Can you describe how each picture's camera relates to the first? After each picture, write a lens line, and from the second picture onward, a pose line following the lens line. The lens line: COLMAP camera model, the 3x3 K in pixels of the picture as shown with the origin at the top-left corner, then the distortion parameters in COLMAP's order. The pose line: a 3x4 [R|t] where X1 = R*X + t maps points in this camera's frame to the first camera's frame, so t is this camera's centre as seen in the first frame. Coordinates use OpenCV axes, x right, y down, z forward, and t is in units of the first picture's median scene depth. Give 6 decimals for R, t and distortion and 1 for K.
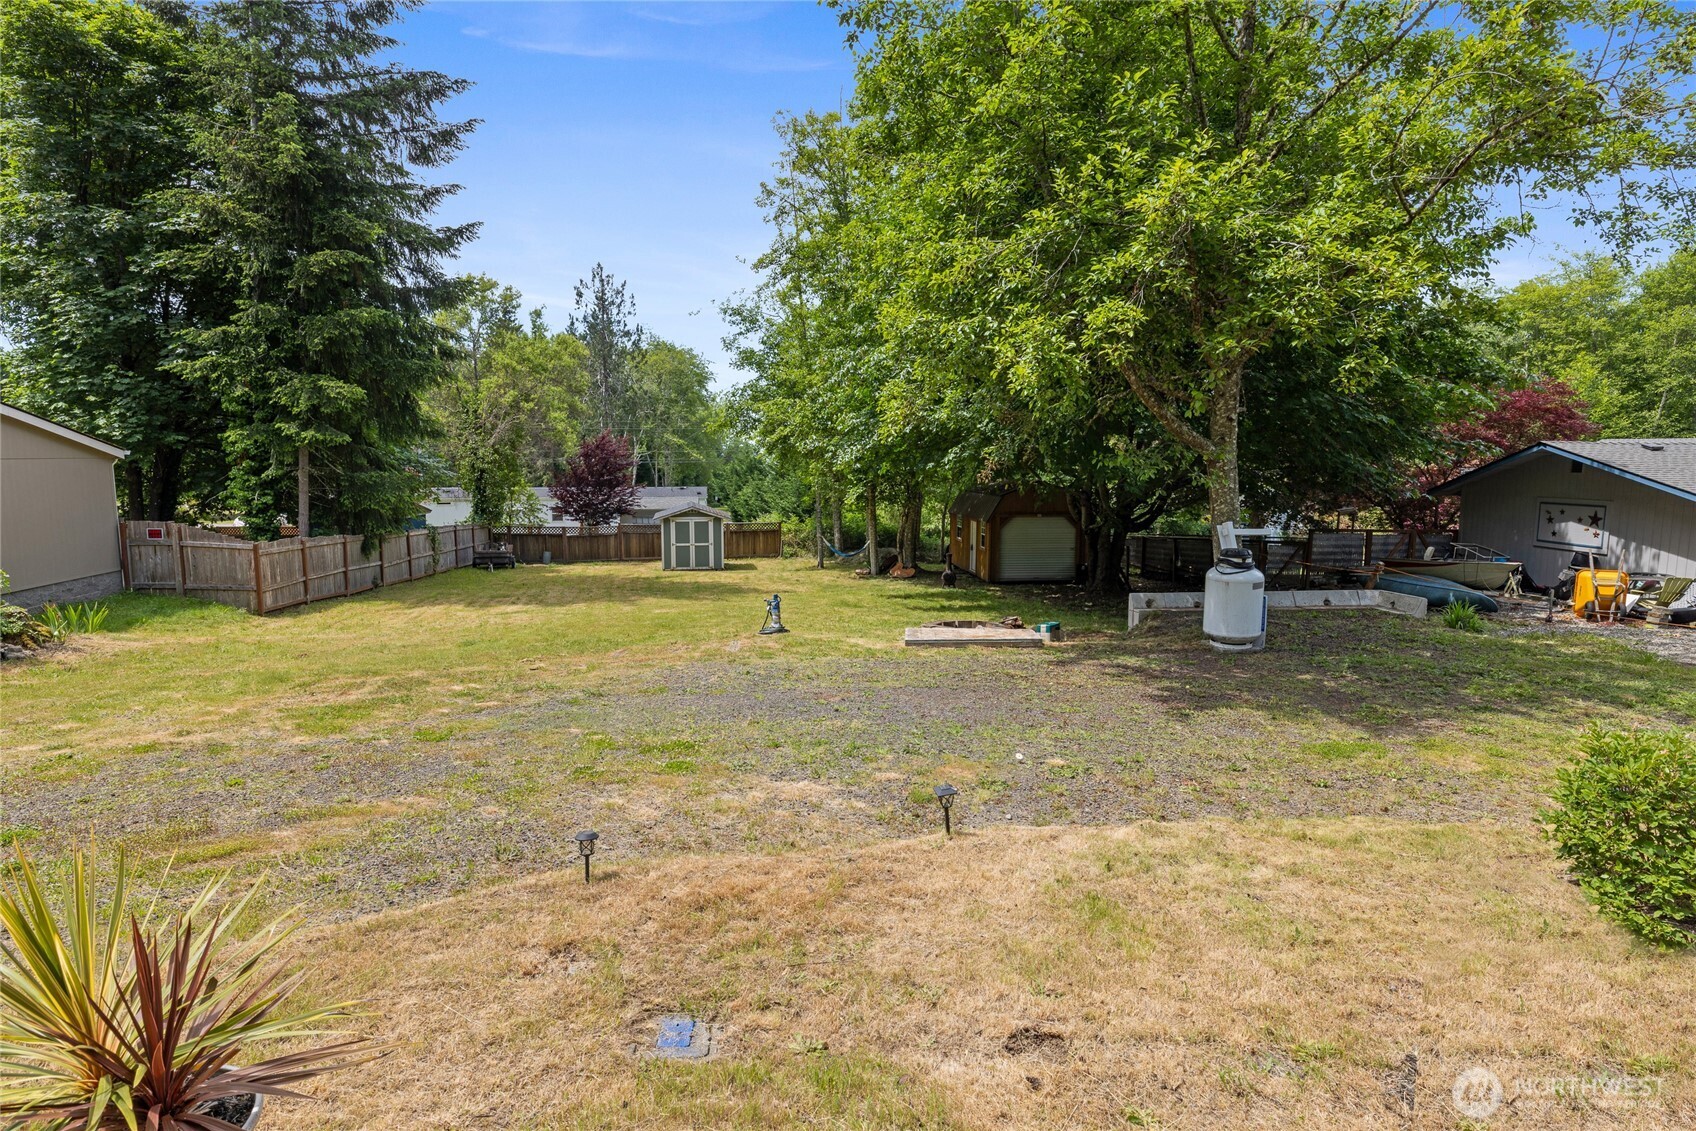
lens RADIAL K [[866.6, 0, 847.2], [0, 866.6, 559.6], [0, 0, 1]] dist [-0.001604, 0.000395]
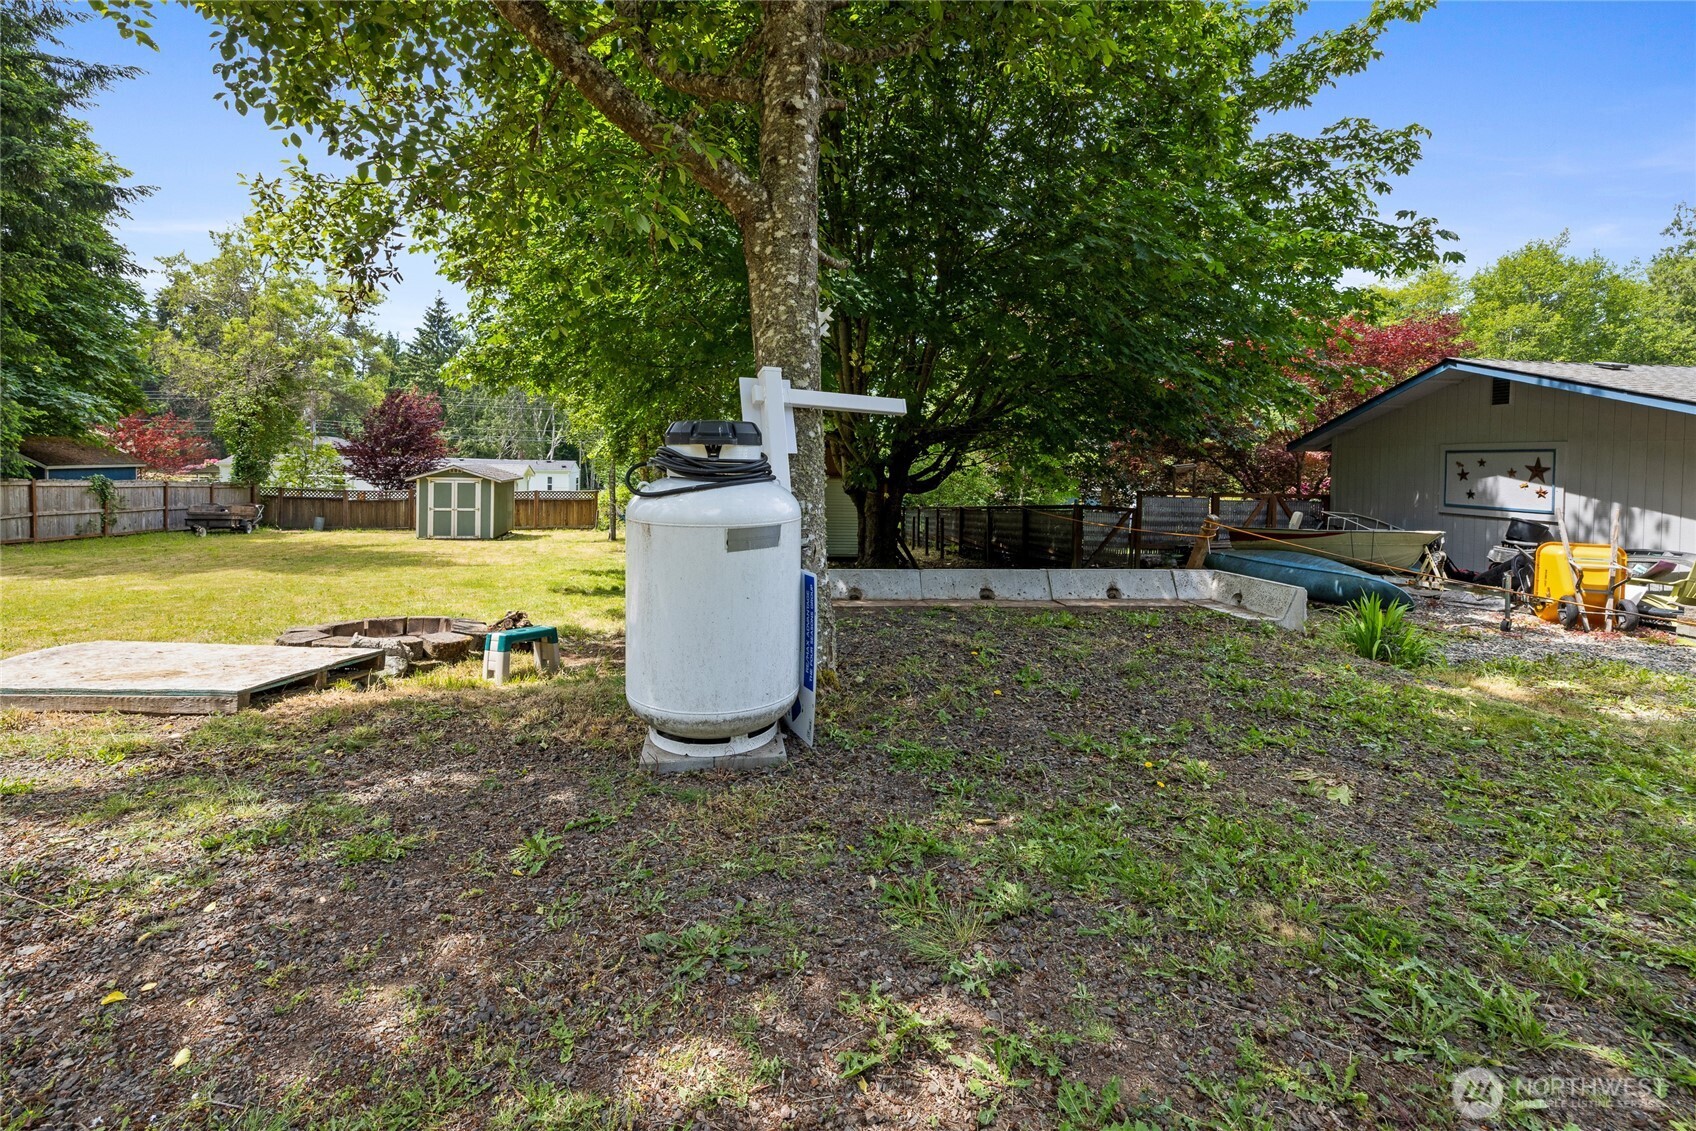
lens RADIAL K [[713.4, 0, 827.1], [0, 713.4, 474.1], [0, 0, 1]] dist [-0.000508, 0.000225]
pose [[0.999564, 0.018769, 0.022780, 0.238143], [-0.016447, 0.995035, -0.098161, 0.015290], [-0.024510, 0.097744, 0.994910, 0.367716]]
